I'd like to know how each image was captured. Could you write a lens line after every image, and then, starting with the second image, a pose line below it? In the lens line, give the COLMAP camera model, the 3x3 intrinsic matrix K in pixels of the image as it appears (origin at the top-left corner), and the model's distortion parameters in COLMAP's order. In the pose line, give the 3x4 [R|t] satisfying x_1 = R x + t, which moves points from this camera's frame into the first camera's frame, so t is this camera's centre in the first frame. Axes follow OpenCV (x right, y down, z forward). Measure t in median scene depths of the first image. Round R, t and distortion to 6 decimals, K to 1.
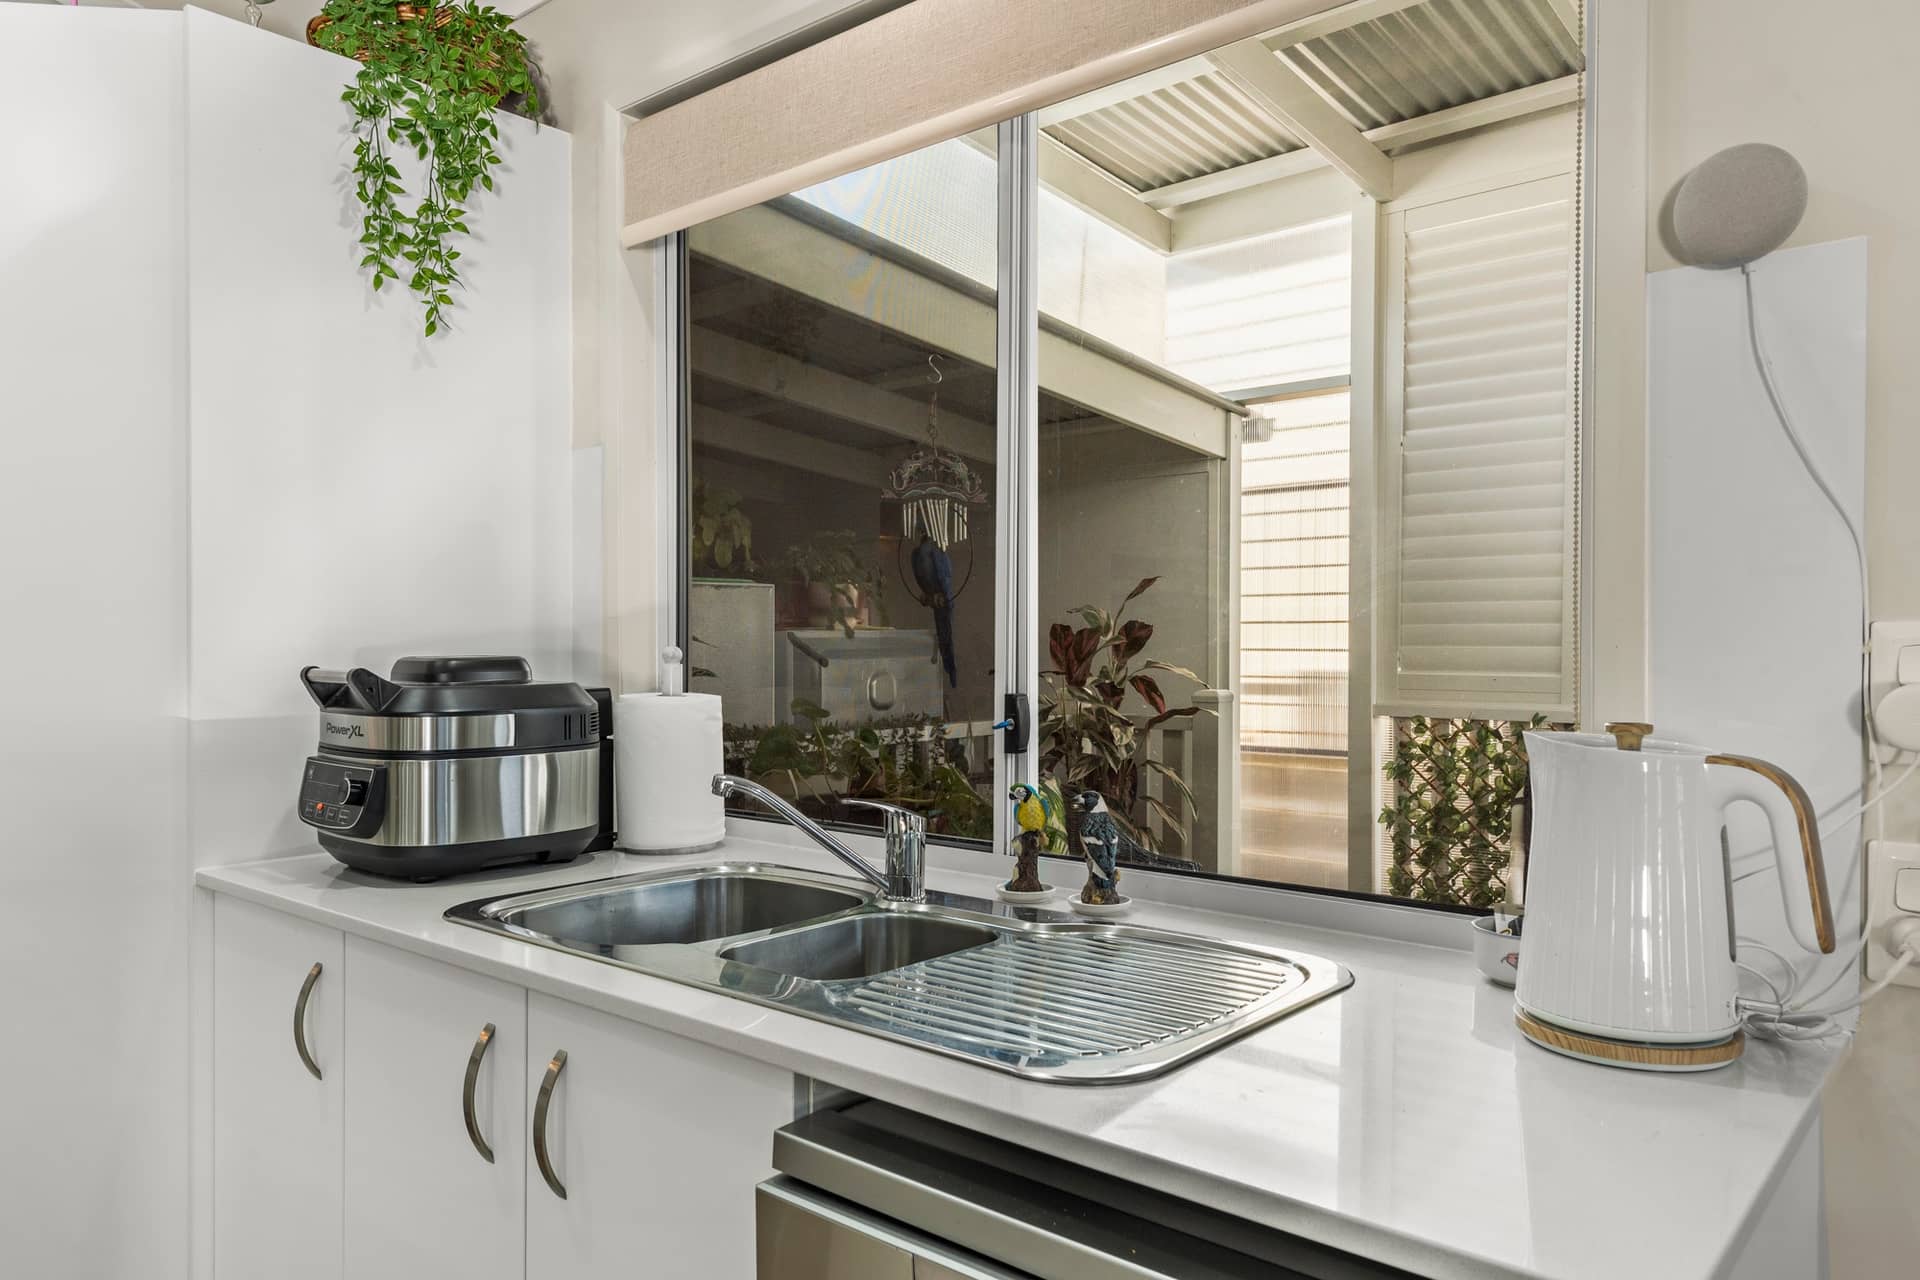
lens RADIAL K [[1290.8, 0, 962.5], [0, 1290.8, 649.1], [0, 0, 1]] dist [0.048619, -0.000818]
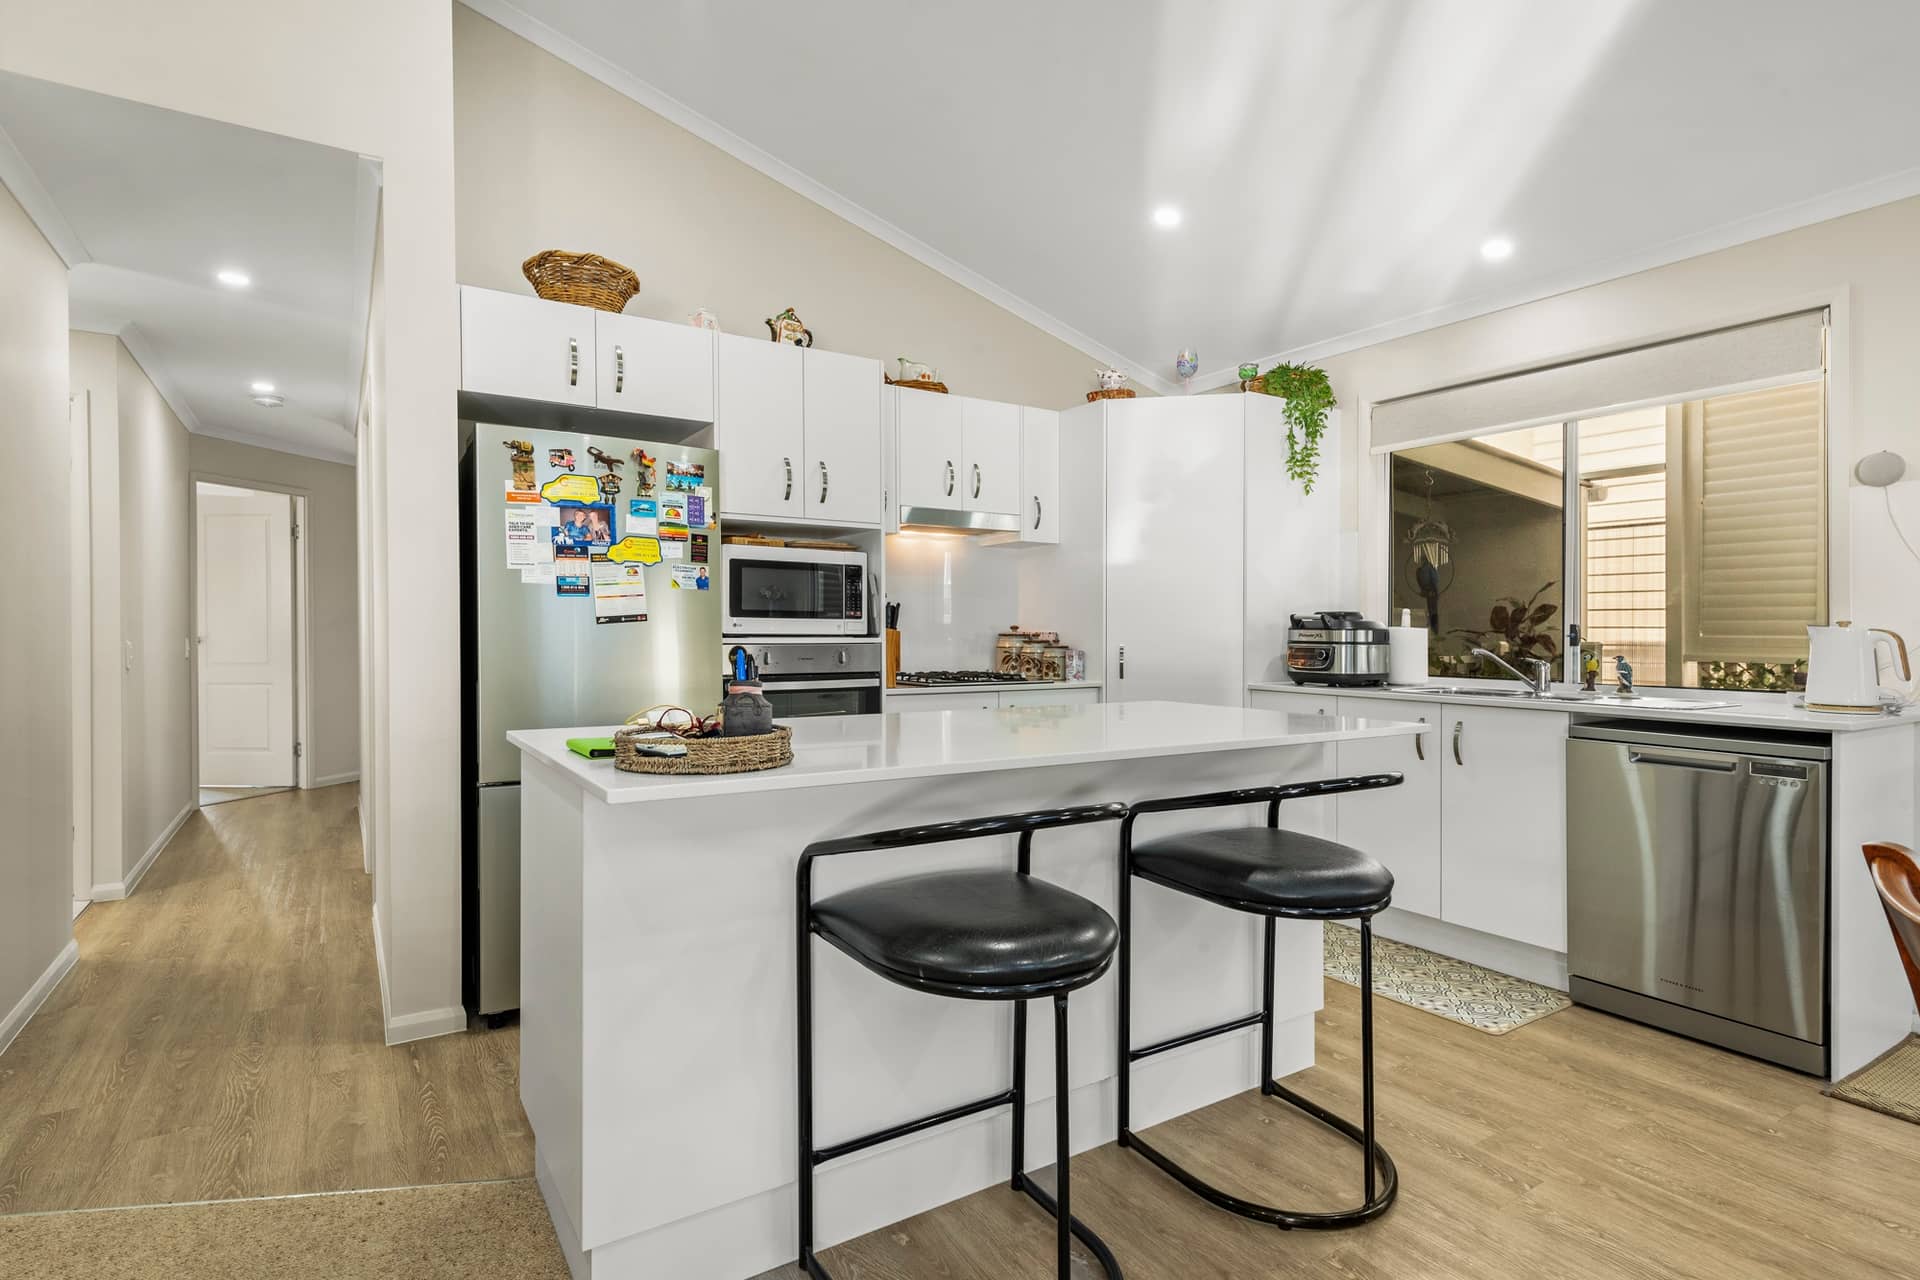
lens RADIAL K [[944.6, 0, 949.5], [0, 944.6, 636.8], [0, 0, 1]] dist [0.003236, -0.001305]
pose [[0.952573, 0.009295, -0.304169, -0.488050], [-0.010070, 0.999949, -0.000980, 0.062563], [0.304144, 0.003997, 0.952618, -1.047352]]
